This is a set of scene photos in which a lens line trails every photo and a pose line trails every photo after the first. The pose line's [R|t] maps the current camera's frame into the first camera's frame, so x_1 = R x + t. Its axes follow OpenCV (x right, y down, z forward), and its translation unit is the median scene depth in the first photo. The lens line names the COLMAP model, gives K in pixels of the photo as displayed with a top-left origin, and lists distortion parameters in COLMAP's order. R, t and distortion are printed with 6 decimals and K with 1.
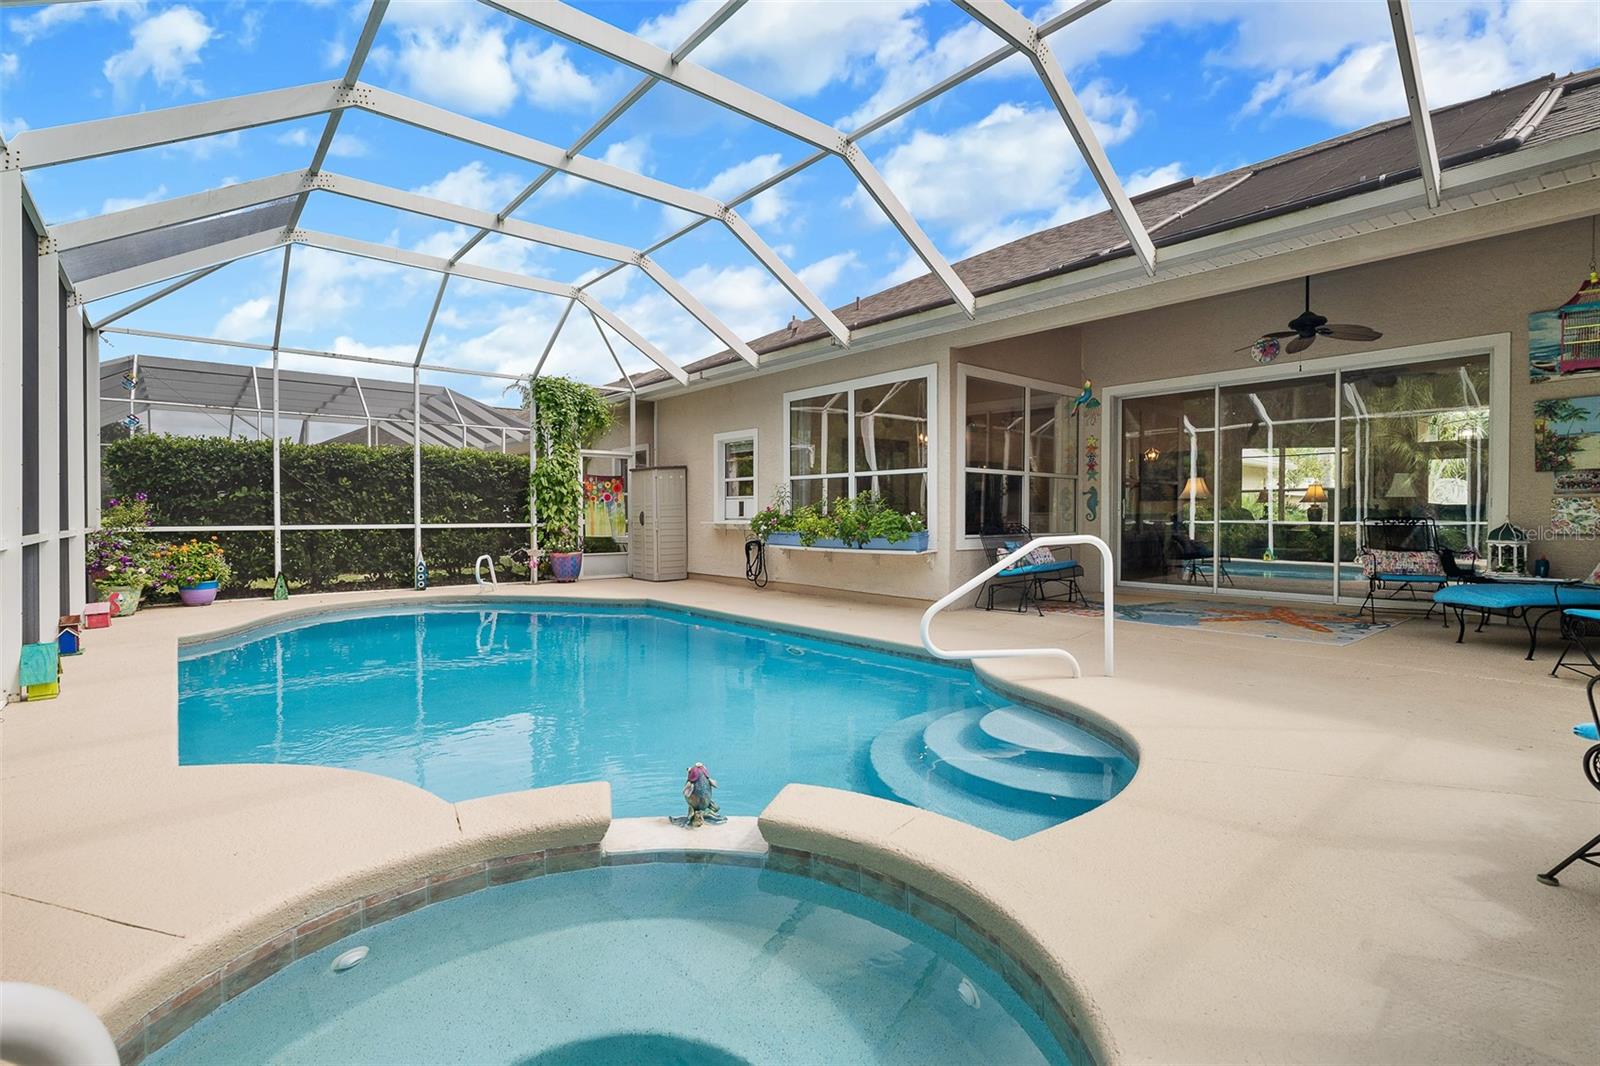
lens RADIAL K [[737.6, 0, 801.8], [0, 737.6, 532.2], [0, 0, 1]] dist [-0.020055, 0.006000]
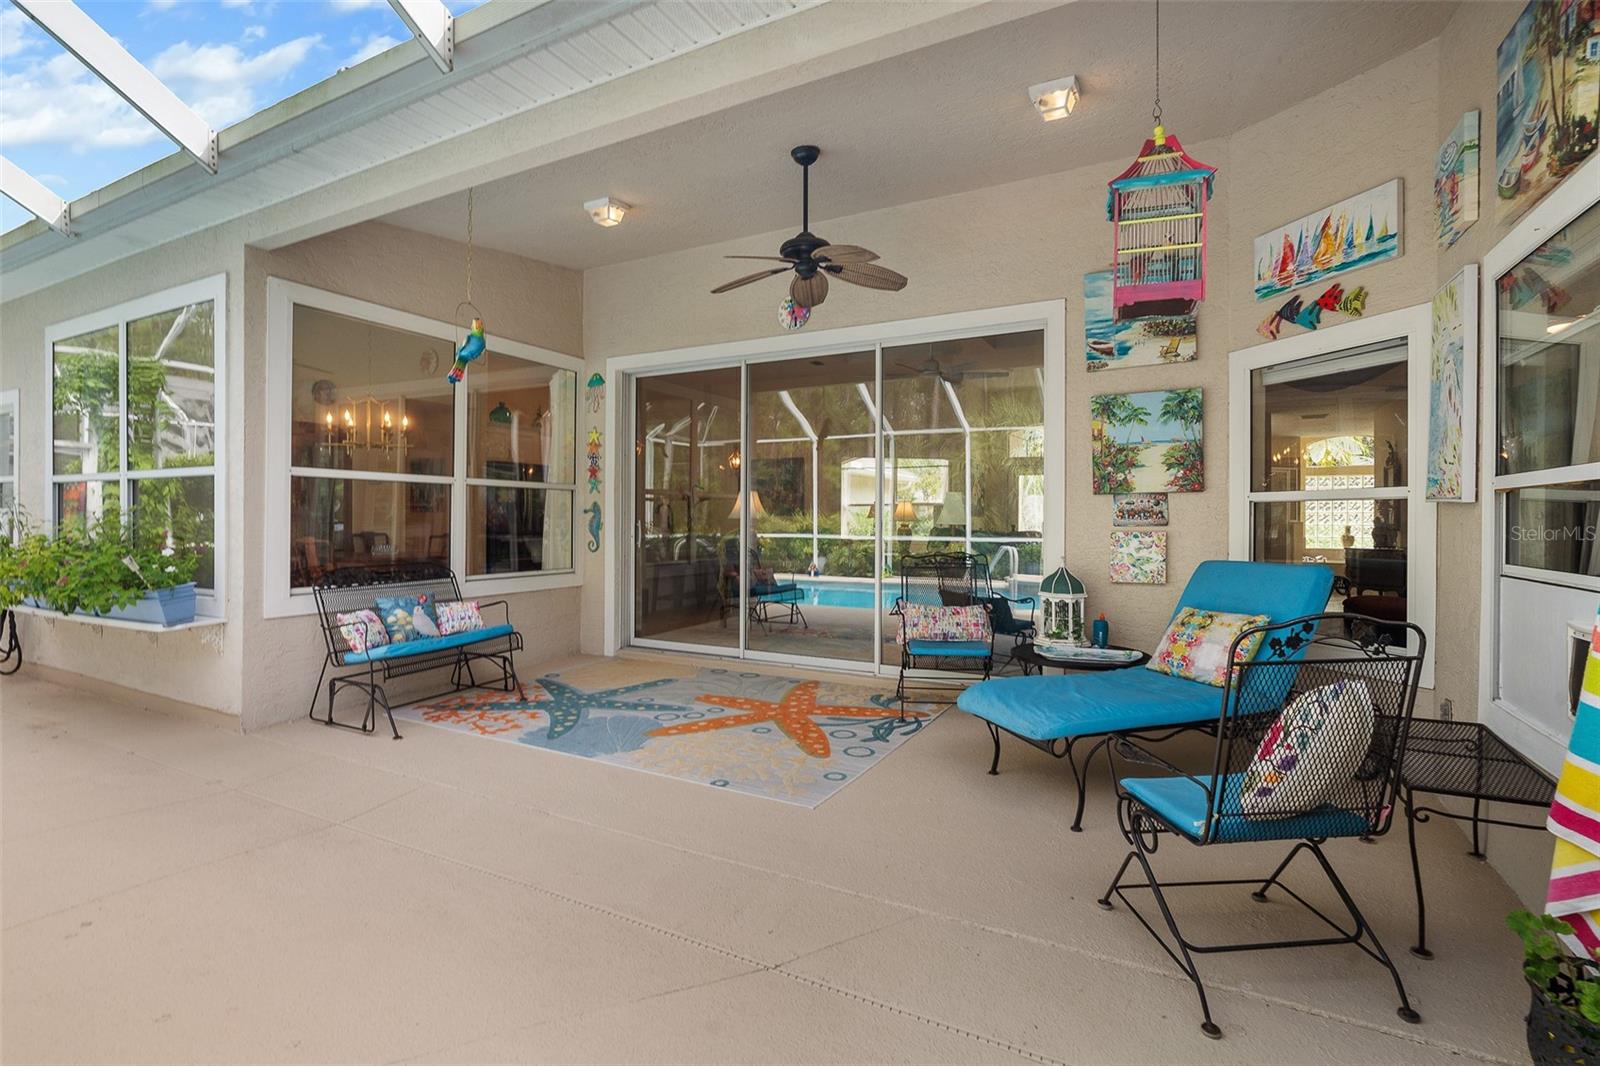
lens RADIAL K [[737.6, 0, 792.9], [0, 737.6, 529.2], [0, 0, 1]] dist [-0.020055, 0.006000]
pose [[0.928256, -0.000219, 0.371942, 0.450257], [0.003999, 0.999948, -0.009394, -0.042049], [-0.371921, 0.010207, 0.928208, 0.424449]]
